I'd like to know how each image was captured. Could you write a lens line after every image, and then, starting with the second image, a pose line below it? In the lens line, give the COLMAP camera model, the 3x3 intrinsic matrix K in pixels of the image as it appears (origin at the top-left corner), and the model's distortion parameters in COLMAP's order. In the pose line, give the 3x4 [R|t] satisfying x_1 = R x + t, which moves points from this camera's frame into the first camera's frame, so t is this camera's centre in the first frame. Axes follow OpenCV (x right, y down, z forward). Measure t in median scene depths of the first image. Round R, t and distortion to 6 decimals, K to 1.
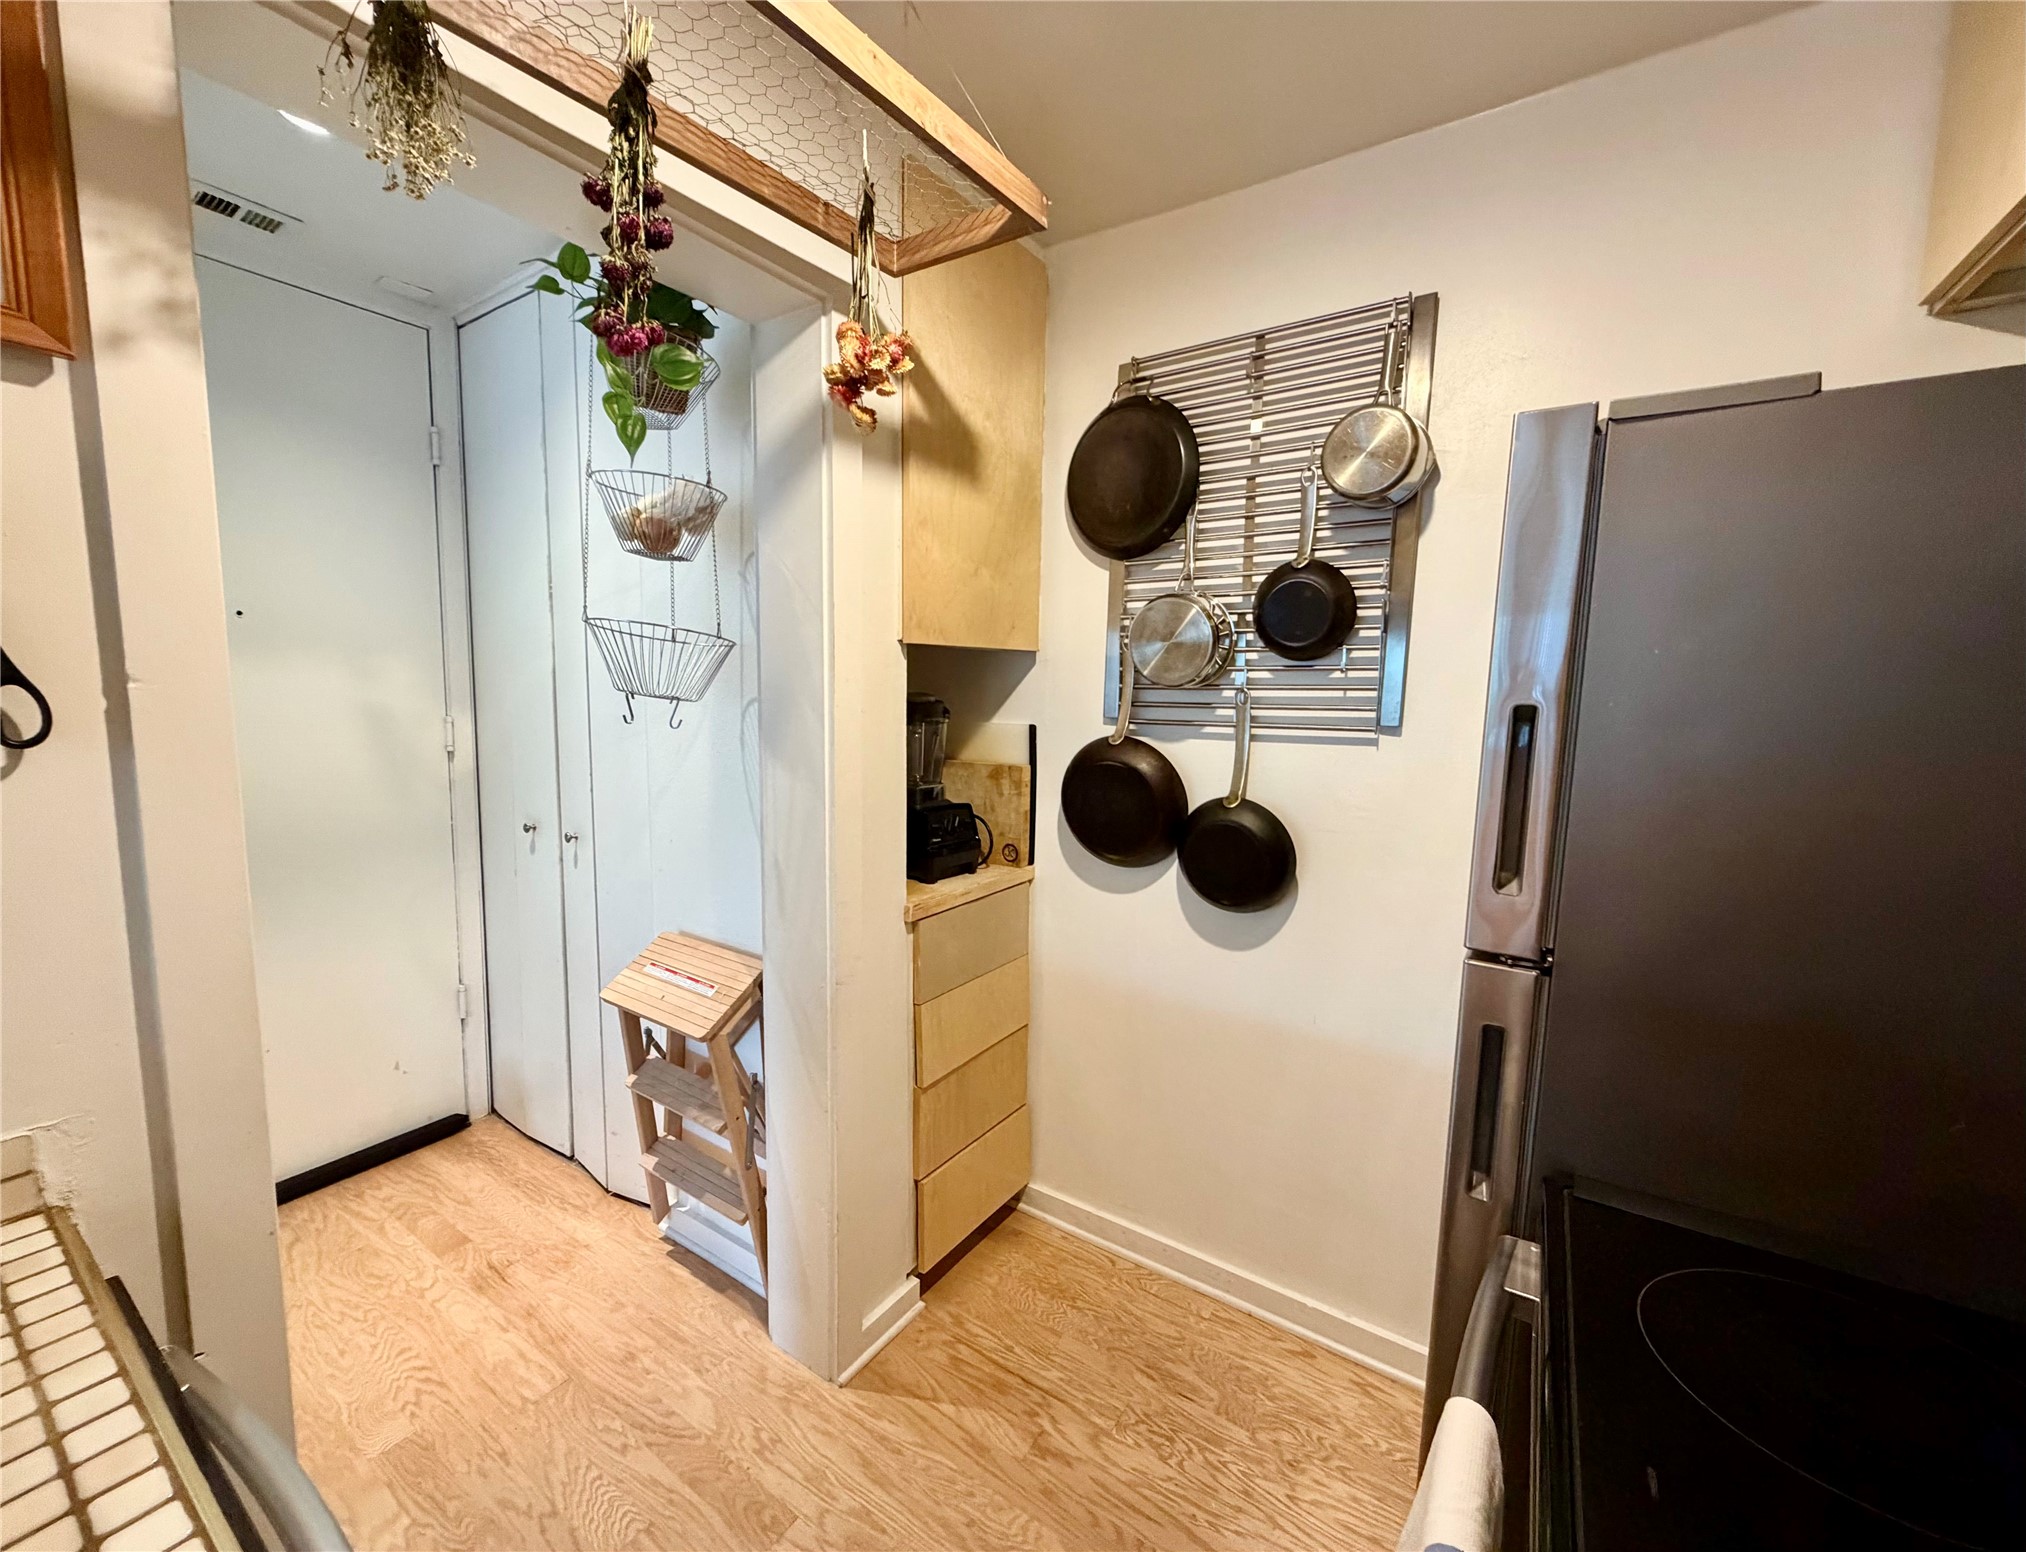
lens RADIAL K [[817.1, 0, 1007.3], [0, 817.1, 779.8], [0, 0, 1]] dist [-0.000837, -0.000065]
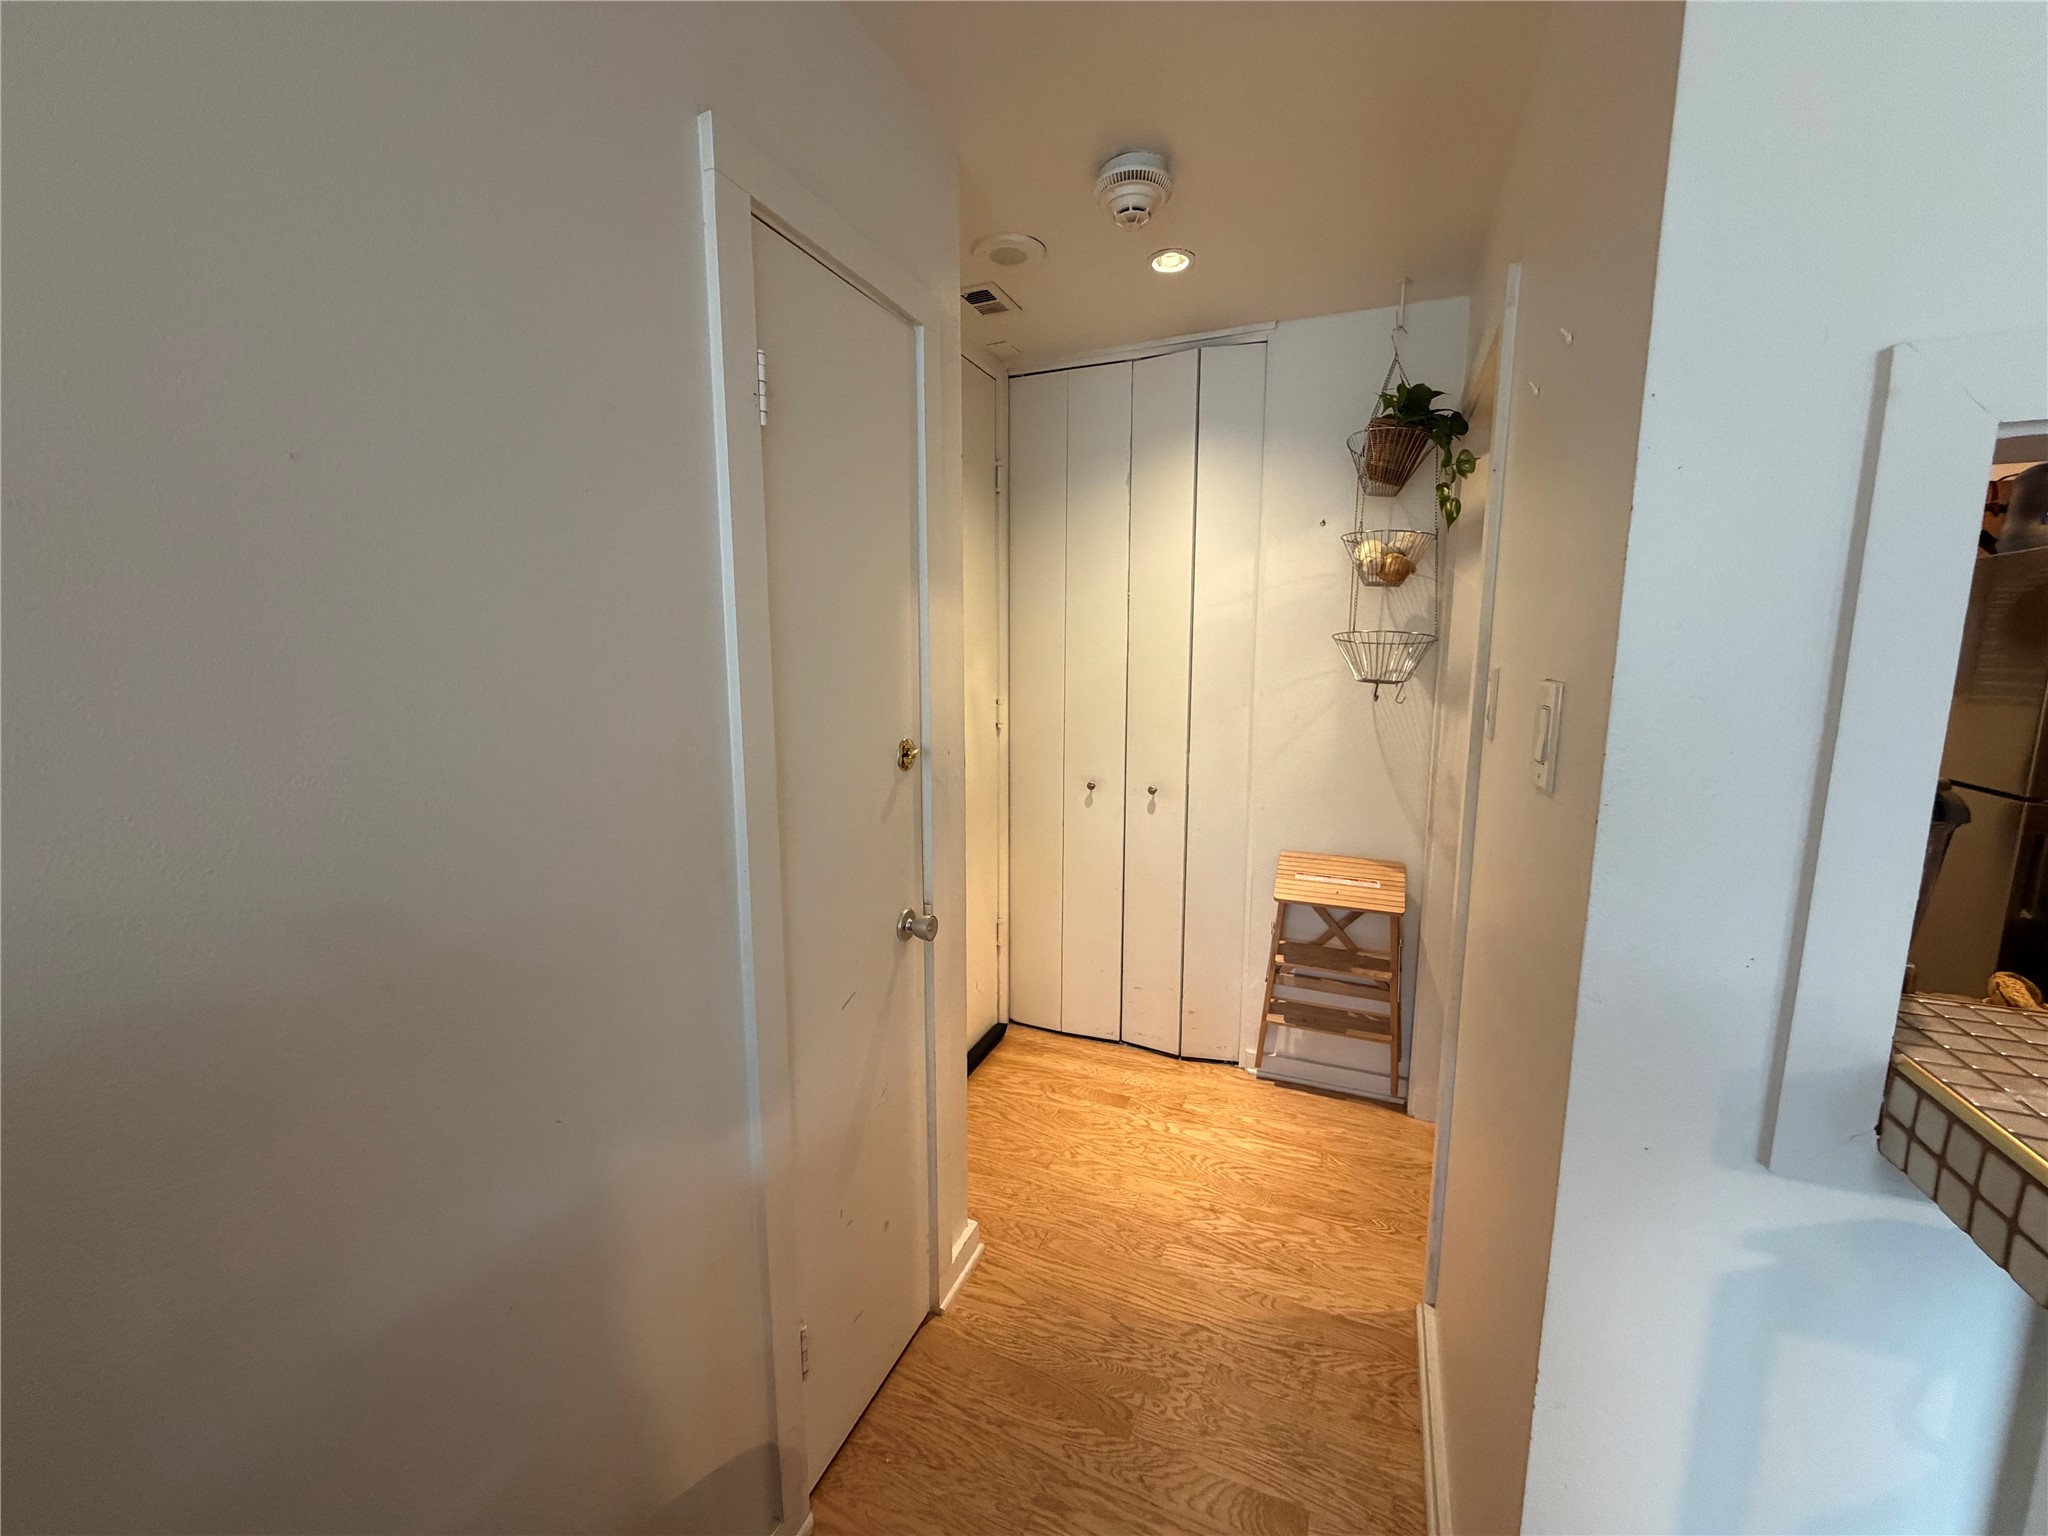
lens RADIAL K [[816.2, 0, 1024.7], [0, 816.2, 769.0], [0, 0, 1]] dist [-0.001854, -0.000643]
pose [[0.979364, -0.053075, 0.195013, -1.055543], [0.045334, 0.998005, 0.043949, -0.030341], [-0.196956, -0.034201, 0.979816, -0.241020]]
